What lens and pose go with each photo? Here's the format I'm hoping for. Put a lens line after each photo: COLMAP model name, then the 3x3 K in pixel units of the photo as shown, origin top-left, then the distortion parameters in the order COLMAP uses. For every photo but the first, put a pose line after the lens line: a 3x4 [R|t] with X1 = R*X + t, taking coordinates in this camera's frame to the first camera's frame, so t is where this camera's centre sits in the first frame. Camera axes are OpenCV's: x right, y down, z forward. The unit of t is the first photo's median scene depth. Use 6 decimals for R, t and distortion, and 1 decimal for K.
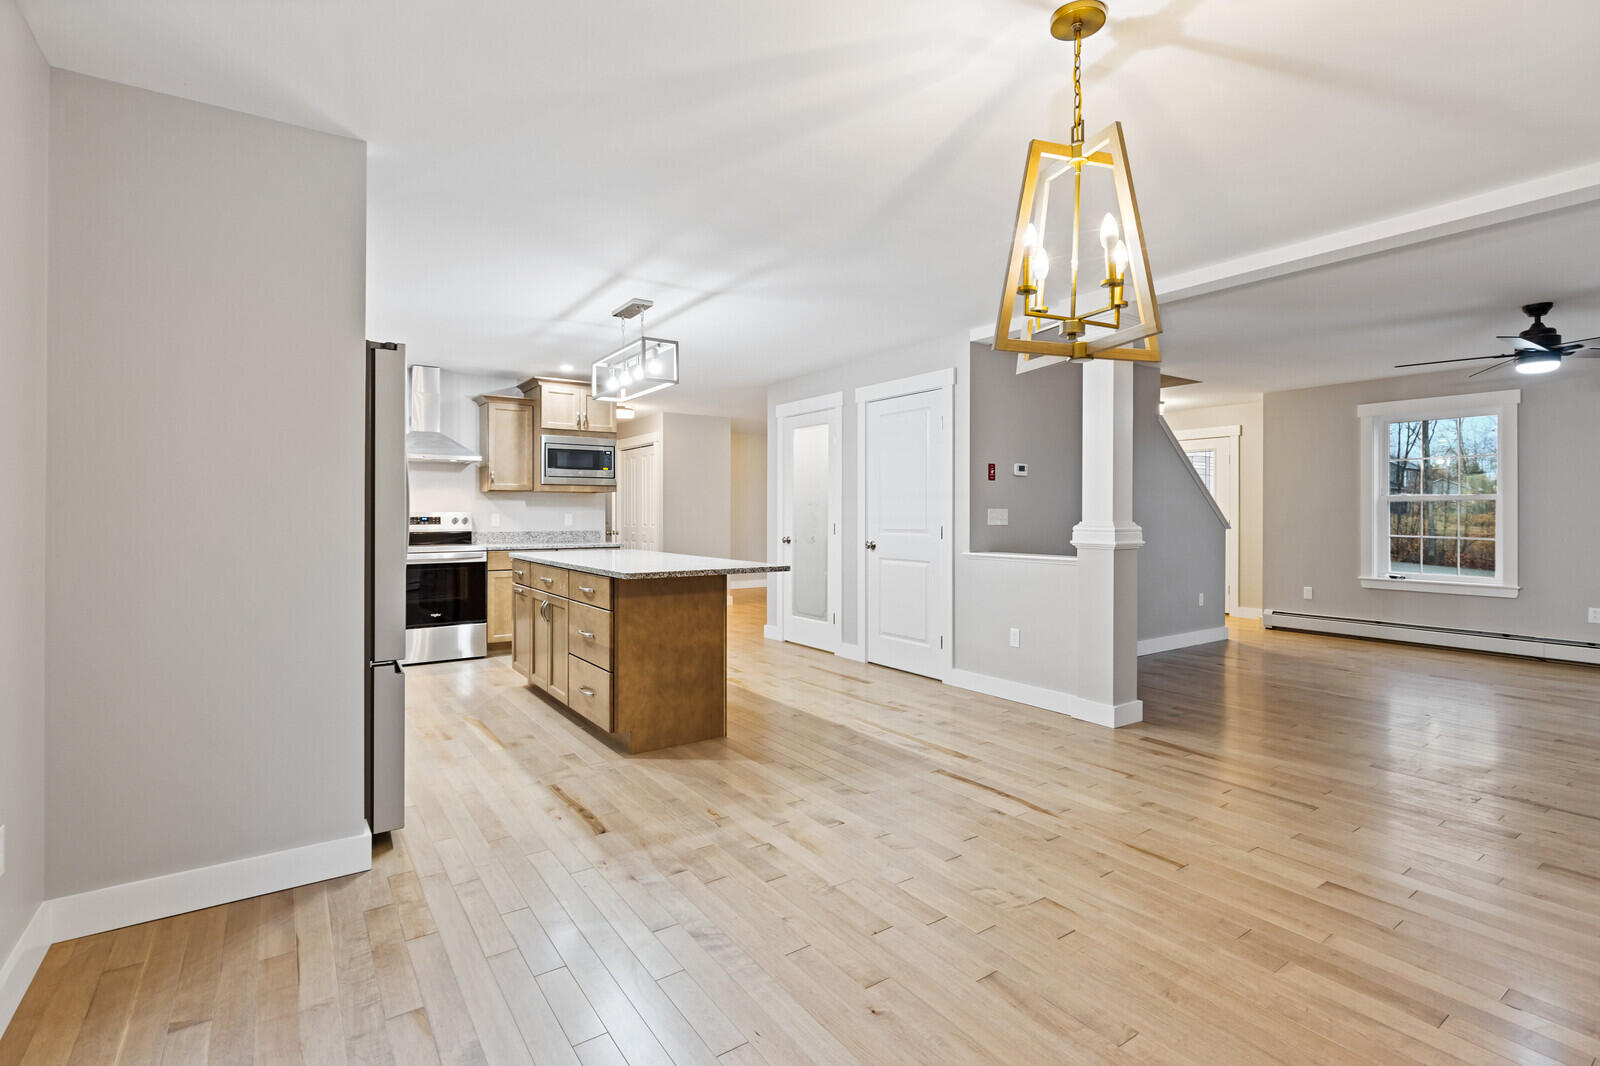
lens RADIAL K [[735.0, 0, 793.8], [0, 735.0, 510.0], [0, 0, 1]] dist [-0.003437, -0.001349]
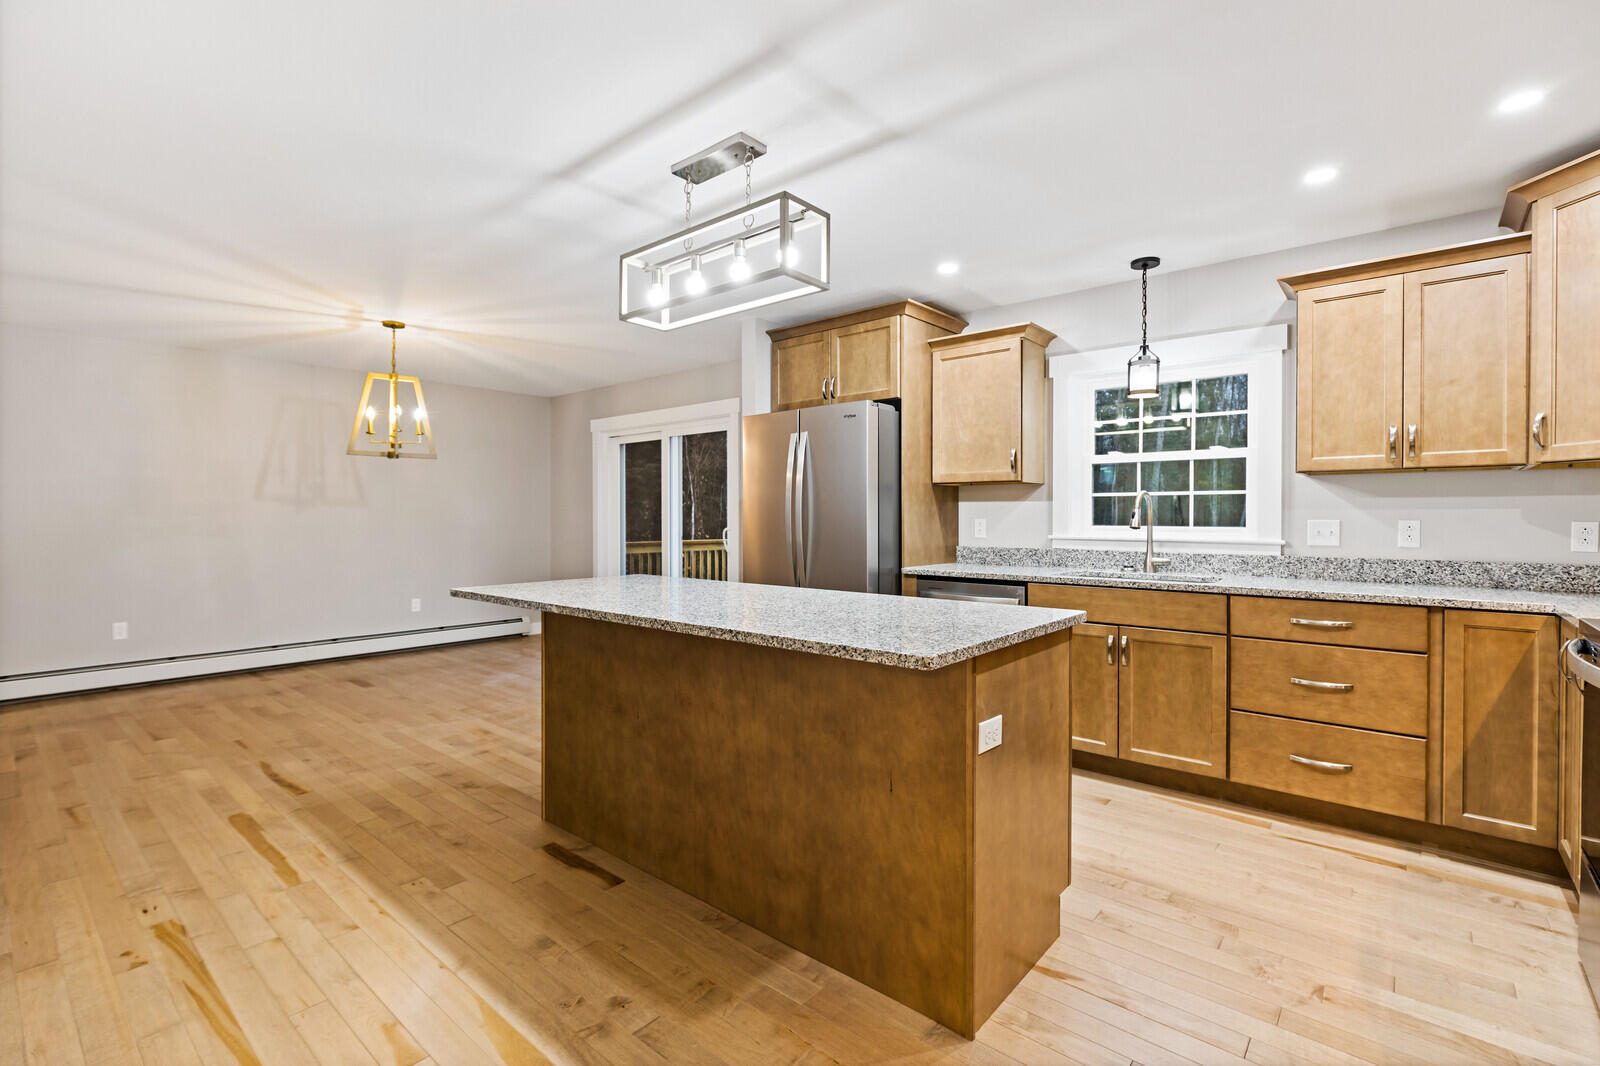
lens RADIAL K [[730.1, 0, 790.8], [0, 730.1, 525.8], [0, 0, 1]] dist [-0.010864, -0.000164]
pose [[-0.969225, 0.002204, -0.246165, -0.137312], [-0.000457, 0.999942, 0.010754, 0.003816], [0.246175, 0.010536, -0.969168, 1.567465]]
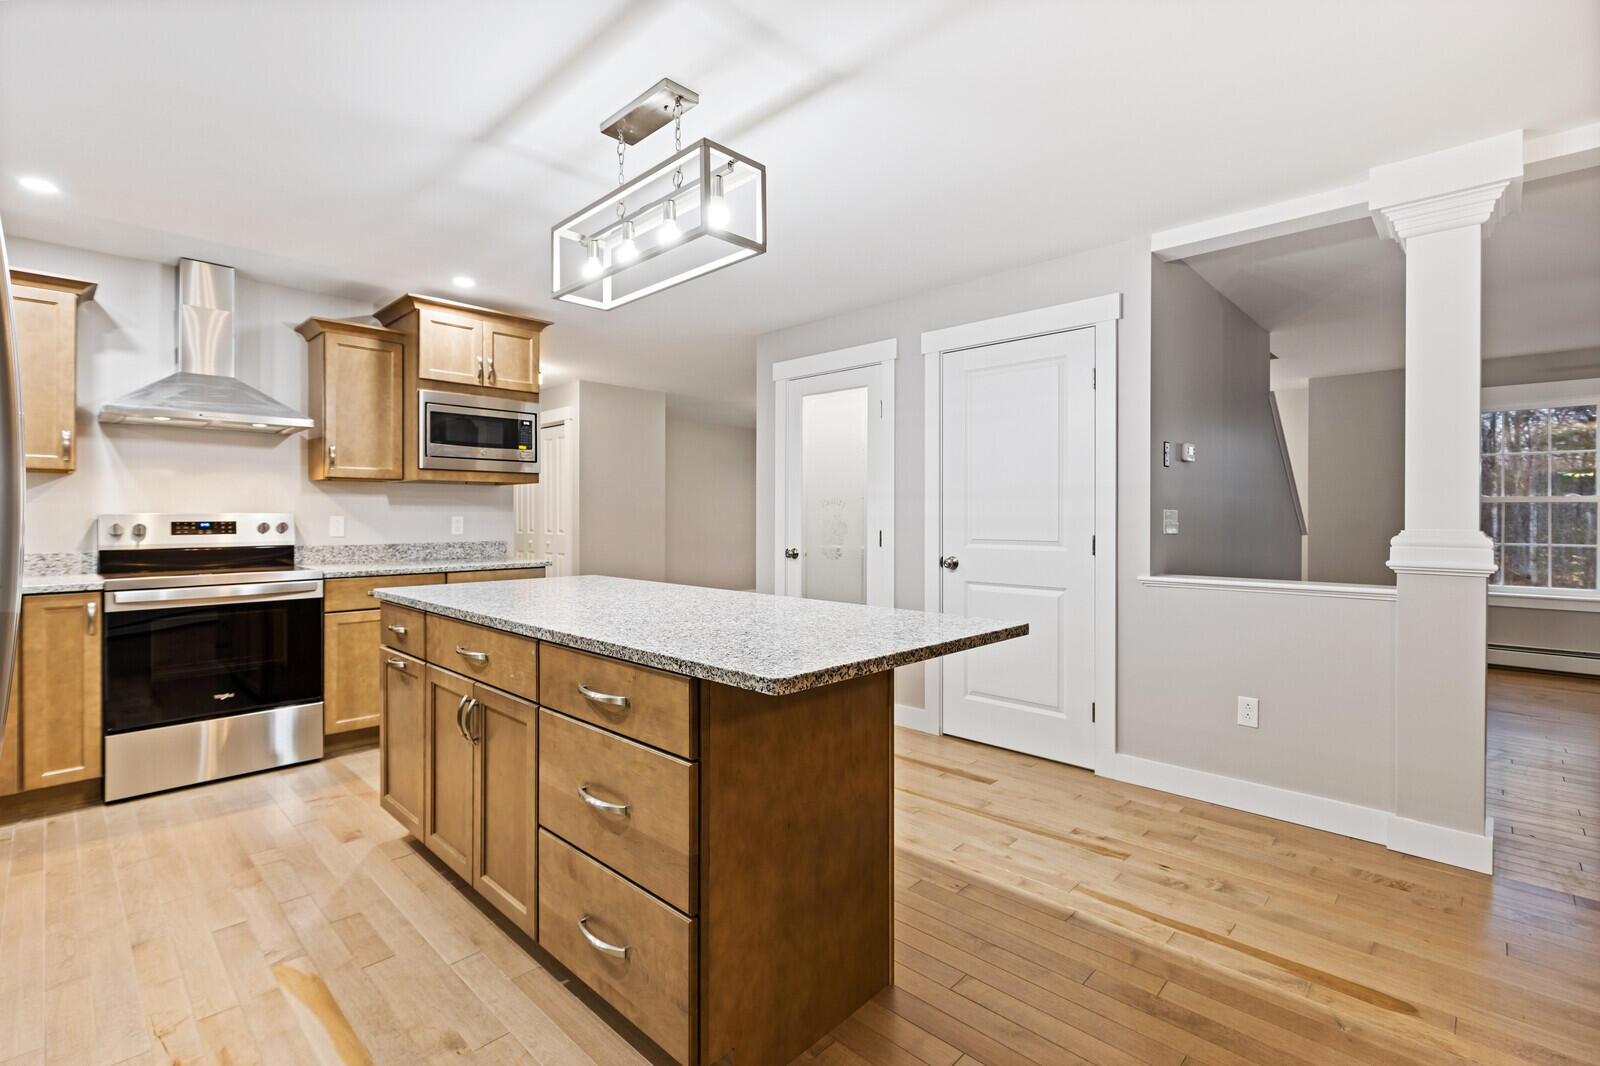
lens RADIAL K [[723.3, 0, 791.2], [0, 723.3, 516.1], [0, 0, 1]] dist [-0.001132, -0.000488]
pose [[0.981560, 0.000822, 0.191155, -0.219005], [-0.001768, 0.999987, 0.004782, 0.002219], [-0.191149, -0.005031, 0.981548, 0.489973]]
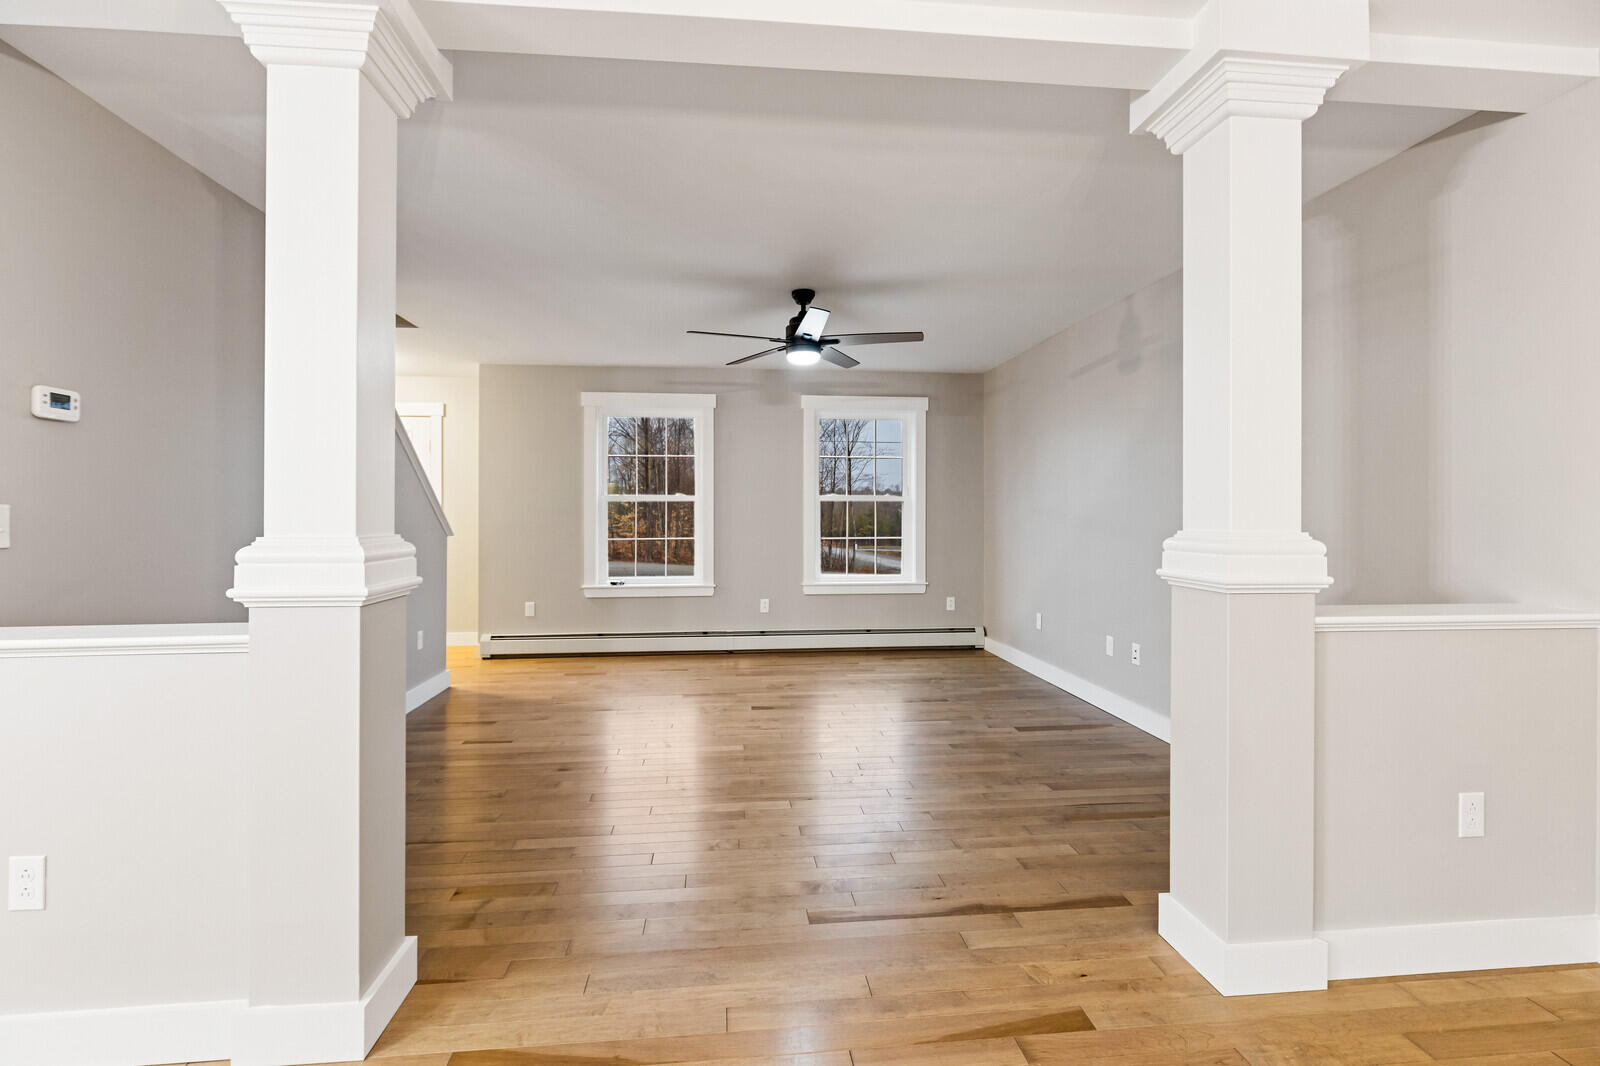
lens RADIAL K [[732.9, 0, 798.8], [0, 732.9, 512.7], [0, 0, 1]] dist [-0.002669, -0.000495]
pose [[0.475127, 0.000904, 0.879917, 0.184726], [-0.003028, 0.999995, 0.000608, 0.002048], [-0.879912, -0.002953, 0.475128, 0.558859]]
